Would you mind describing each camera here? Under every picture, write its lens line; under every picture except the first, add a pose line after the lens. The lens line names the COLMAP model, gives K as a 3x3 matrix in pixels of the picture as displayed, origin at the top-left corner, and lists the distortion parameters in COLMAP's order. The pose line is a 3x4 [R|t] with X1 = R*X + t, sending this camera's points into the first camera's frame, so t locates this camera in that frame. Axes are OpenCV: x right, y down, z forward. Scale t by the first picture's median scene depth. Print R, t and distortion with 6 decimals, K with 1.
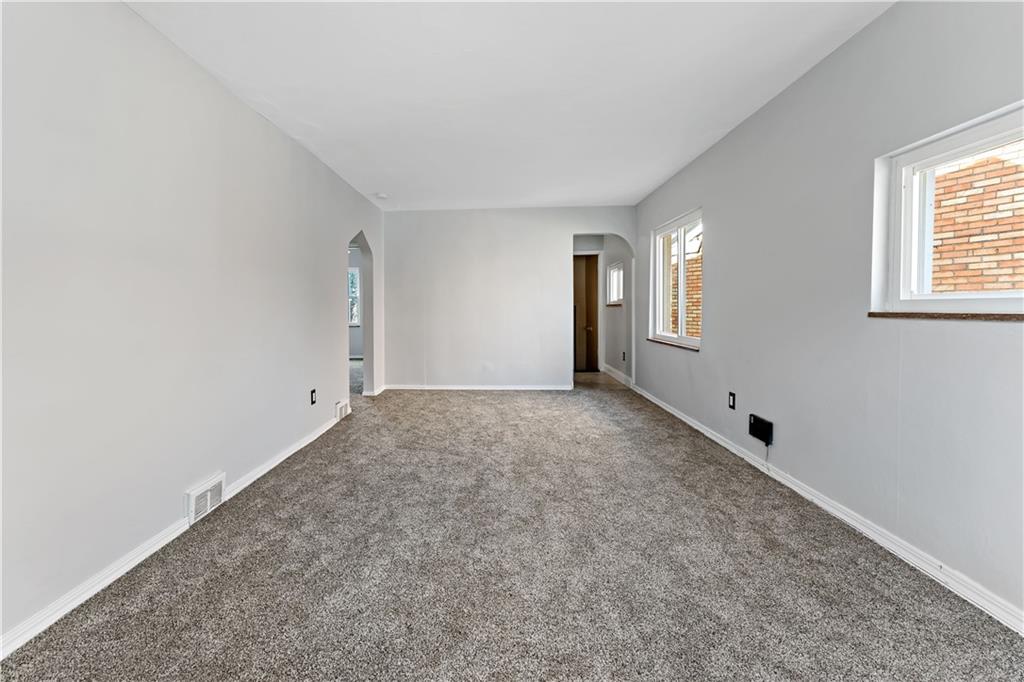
lens RADIAL K [[454.4, 0, 480.1], [0, 454.4, 315.8], [0, 0, 1]] dist [-0.000570, -0.000139]
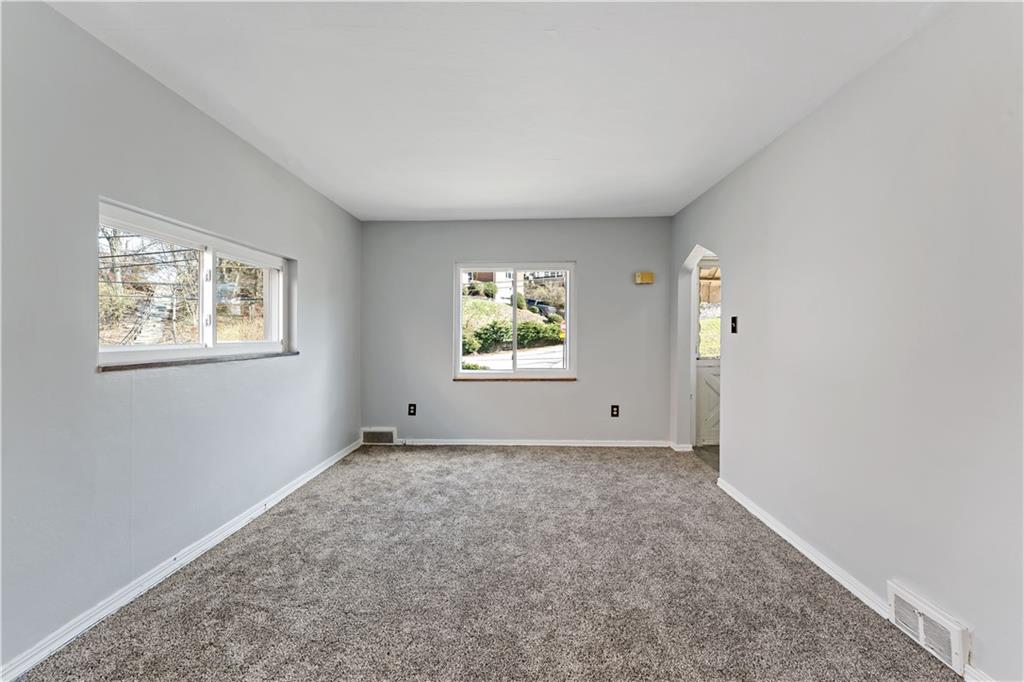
lens RADIAL K [[412.9, 0, 514.2], [0, 412.9, 335.8], [0, 0, 1]] dist [-0.000121, -0.000235]
pose [[-0.999874, 0.005033, -0.015031, 0.041658], [0.004710, 0.999758, 0.021496, -0.056589], [0.015136, 0.021422, -0.999656, 1.259069]]
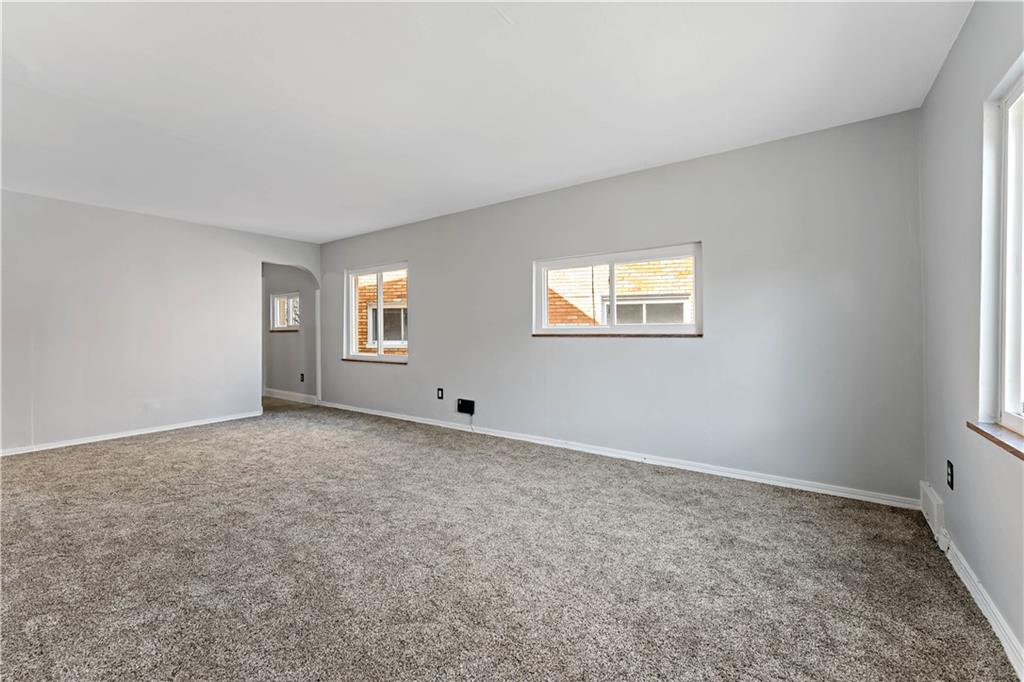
lens RADIAL K [[405.6, 0, 529.8], [0, 405.6, 335.3], [0, 0, 1]] dist [0.000681, 0.000068]
pose [[0.508001, -0.006319, 0.861334, -0.509149], [0.018418, 0.999824, -0.003527, 0.001179], [-0.861160, 0.017656, 0.508028, 0.051679]]
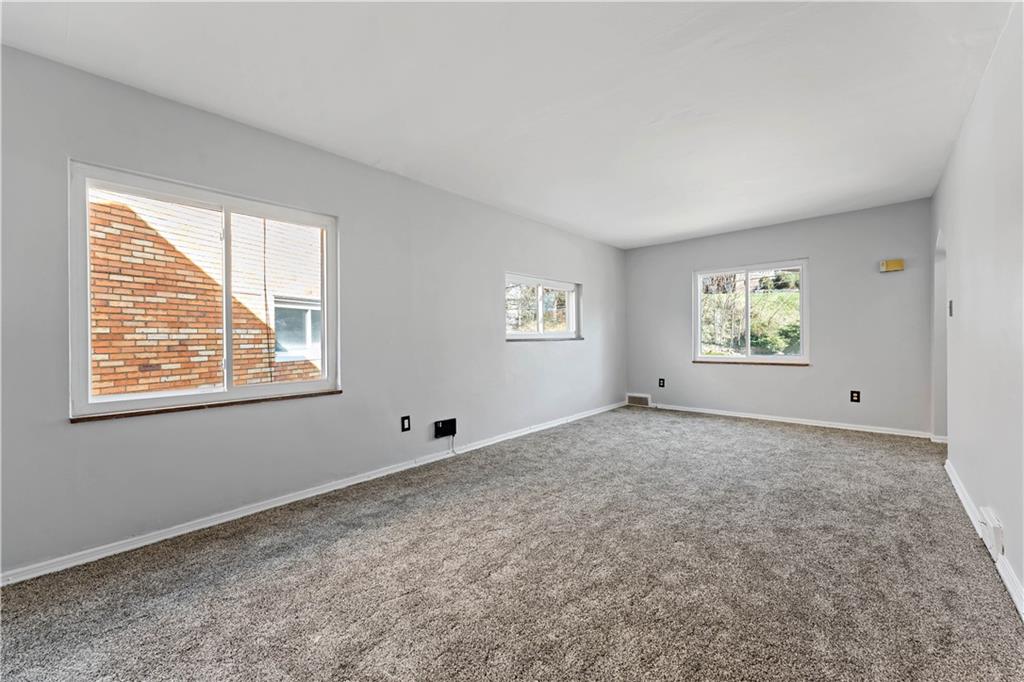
lens RADIAL K [[410.7, 0, 526.6], [0, 410.7, 337.3], [0, 0, 1]] dist [-0.014095, 0.000102]
pose [[-0.793267, 0.015567, 0.608676, -0.308002], [0.028715, 0.999517, 0.011861, -0.026943], [-0.608197, 0.026887, -0.793331, 1.757915]]
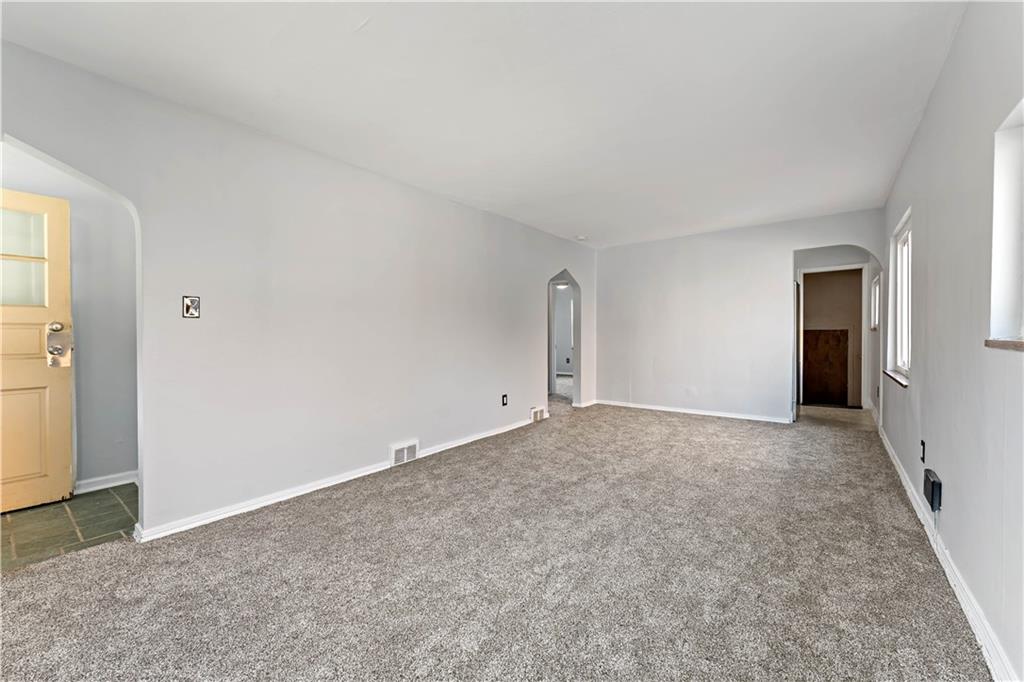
lens RADIAL K [[422.7, 0, 511.8], [0, 422.7, 335.3], [0, 0, 1]] dist [0.001400, -0.000013]
pose [[0.823014, 0.002692, -0.568015, 0.423346], [-0.008069, 0.999943, -0.006952, -0.003015], [0.567964, 0.010305, 0.822989, -0.008205]]
